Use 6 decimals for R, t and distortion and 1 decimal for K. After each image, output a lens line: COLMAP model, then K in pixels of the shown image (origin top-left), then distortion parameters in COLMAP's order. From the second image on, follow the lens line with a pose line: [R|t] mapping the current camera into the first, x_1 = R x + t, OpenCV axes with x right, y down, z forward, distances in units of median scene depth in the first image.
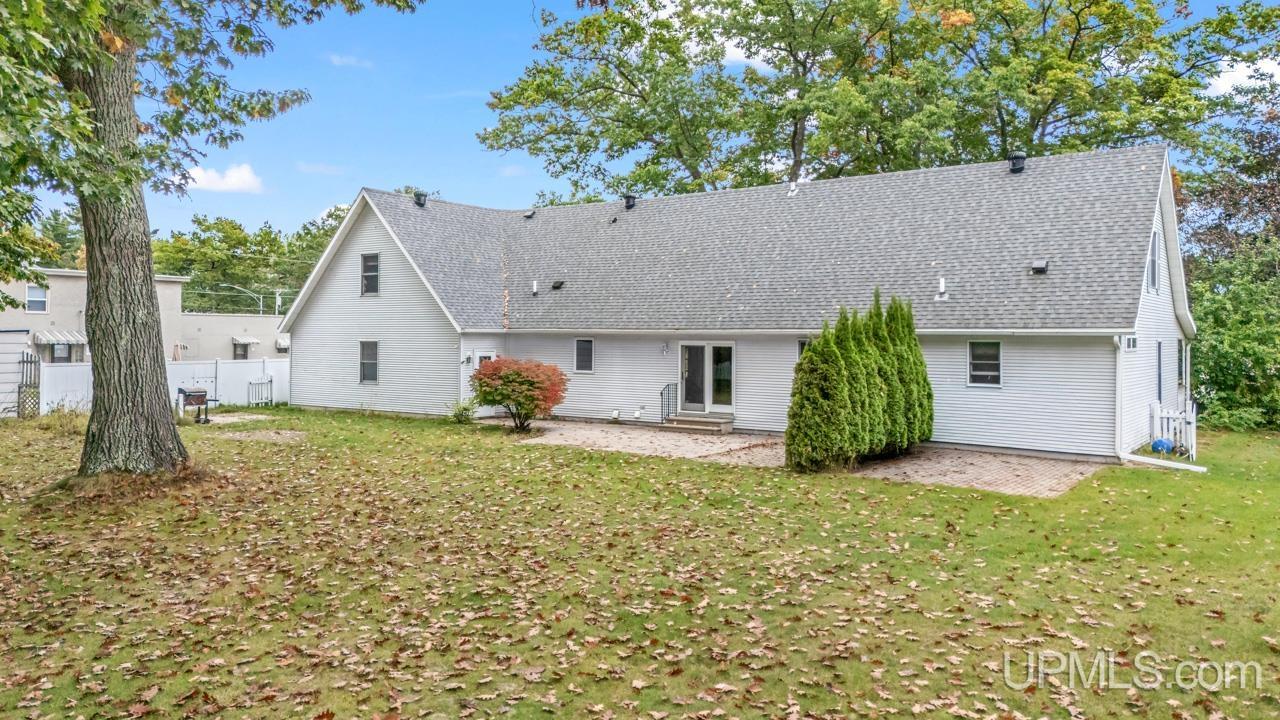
lens RADIAL K [[934.8, 0, 638.8], [0, 934.8, 357.6], [0, 0, 1]] dist [0.015703, -0.006770]
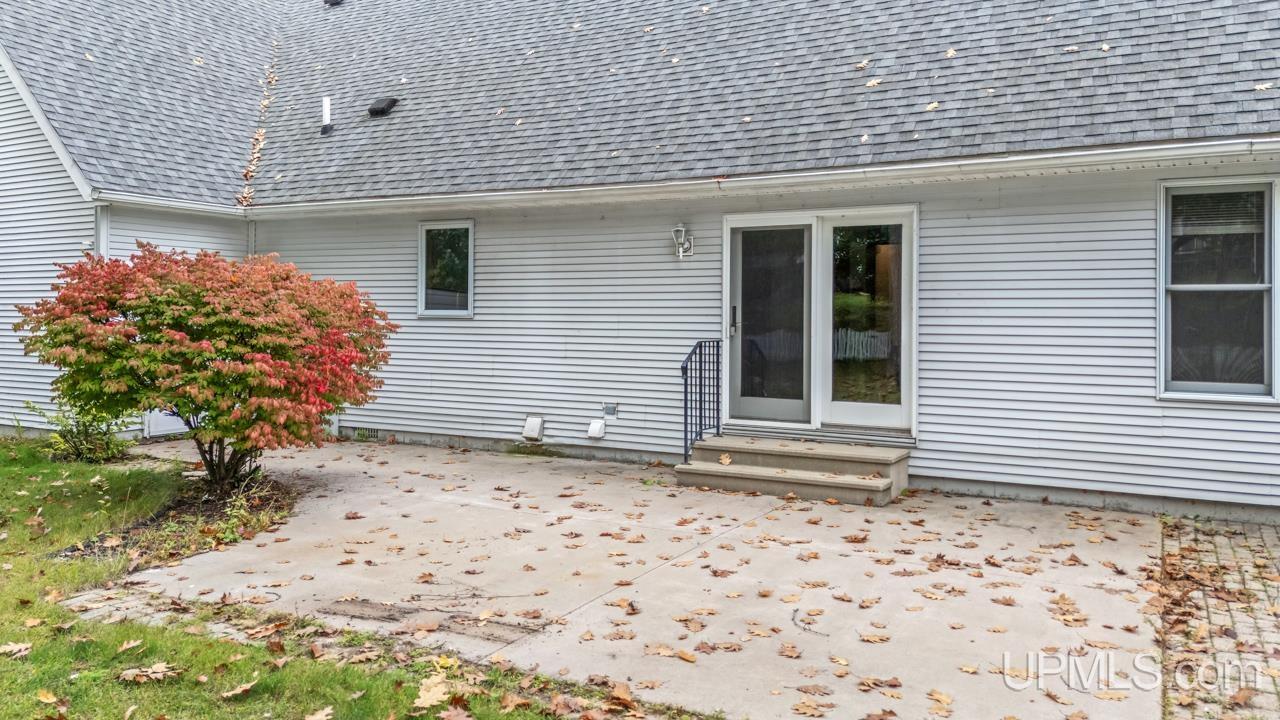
lens RADIAL K [[934.8, 0, 646.2], [0, 934.8, 355.9], [0, 0, 1]] dist [0.015703, -0.006770]
pose [[0.991267, -0.000214, 0.131870, -0.030841], [-0.002125, 0.999843, 0.017596, 0.027613], [-0.131853, -0.017723, 0.991111, 0.670514]]
